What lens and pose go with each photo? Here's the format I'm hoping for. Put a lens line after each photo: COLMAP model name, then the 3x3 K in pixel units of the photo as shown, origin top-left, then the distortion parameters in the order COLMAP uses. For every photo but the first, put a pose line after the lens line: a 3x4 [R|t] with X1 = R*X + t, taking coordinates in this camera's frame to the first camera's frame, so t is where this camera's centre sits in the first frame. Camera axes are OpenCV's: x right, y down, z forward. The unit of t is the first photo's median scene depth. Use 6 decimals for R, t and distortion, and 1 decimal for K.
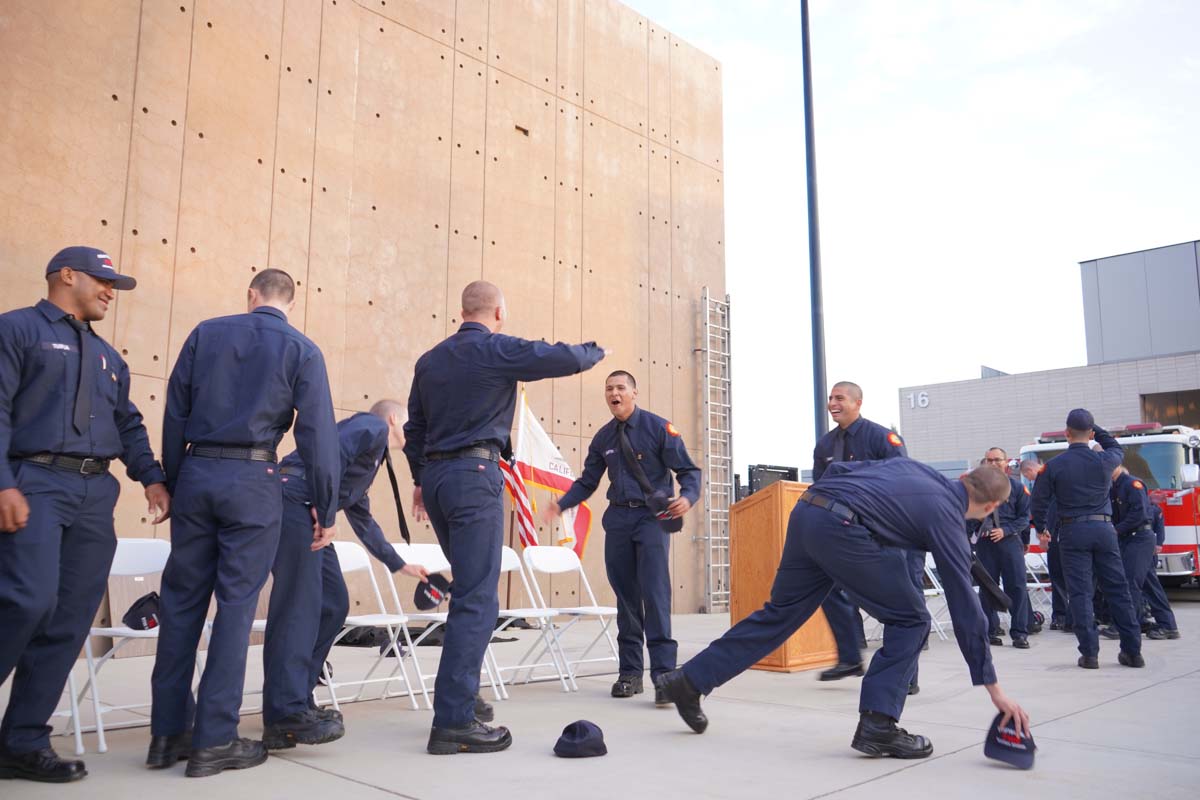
lens RADIAL K [[975.0, 0, 603.9], [0, 975.0, 396.8], [0, 0, 1]] dist [-0.006210, 0.017009]
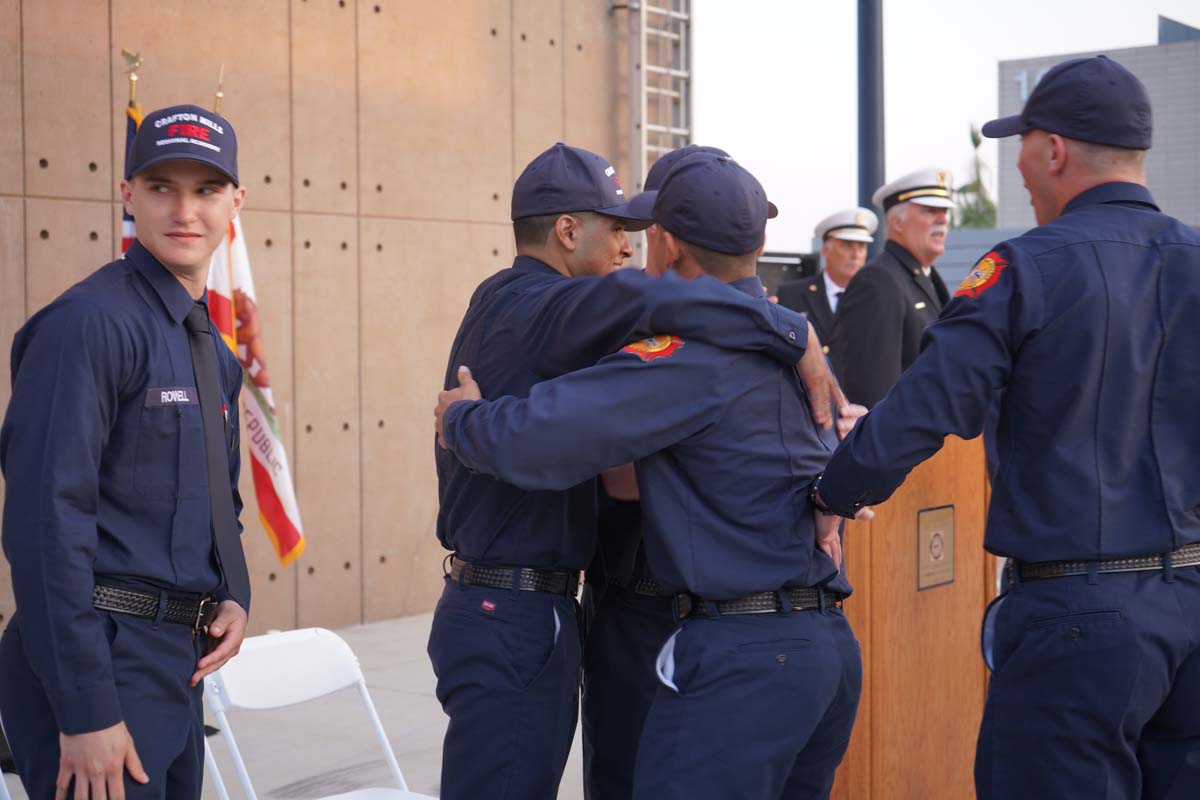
lens RADIAL K [[1824.4, 0, 600.0], [0, 1824.4, 400.0], [0, 0, 1]] dist [-0.001287, 0.017010]
pose [[0.994421, -0.011998, 0.104804, -0.002638], [-0.008379, 0.981387, 0.191857, -0.035709], [-0.105155, -0.191665, 0.975811, 0.172022]]
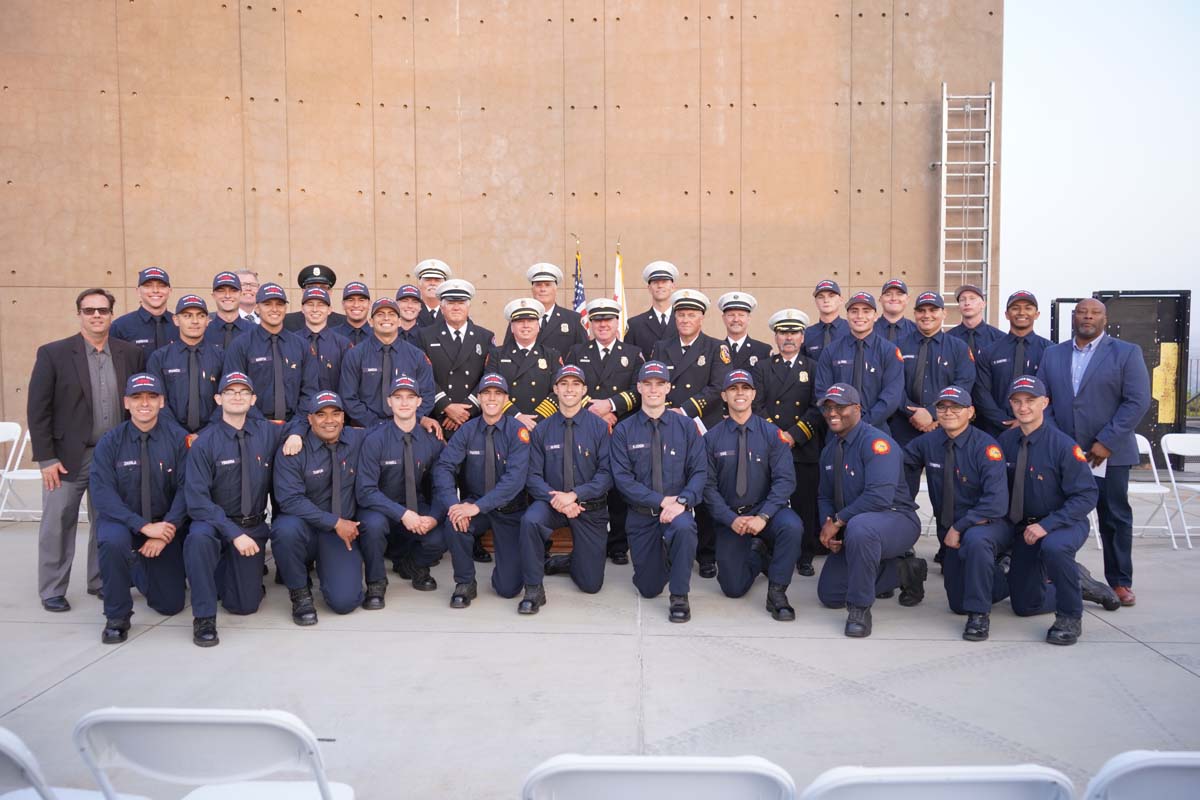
lens RADIAL K [[1004.1, 0, 599.7], [0, 1004.1, 419.6], [0, 0, 1]] dist [-0.007427, 0.001064]
pose [[0.662192, 0.044506, -0.748011, 0.632146], [0.119875, 0.979086, 0.164377, -0.011117], [0.739683, -0.198517, 0.643008, 0.225528]]
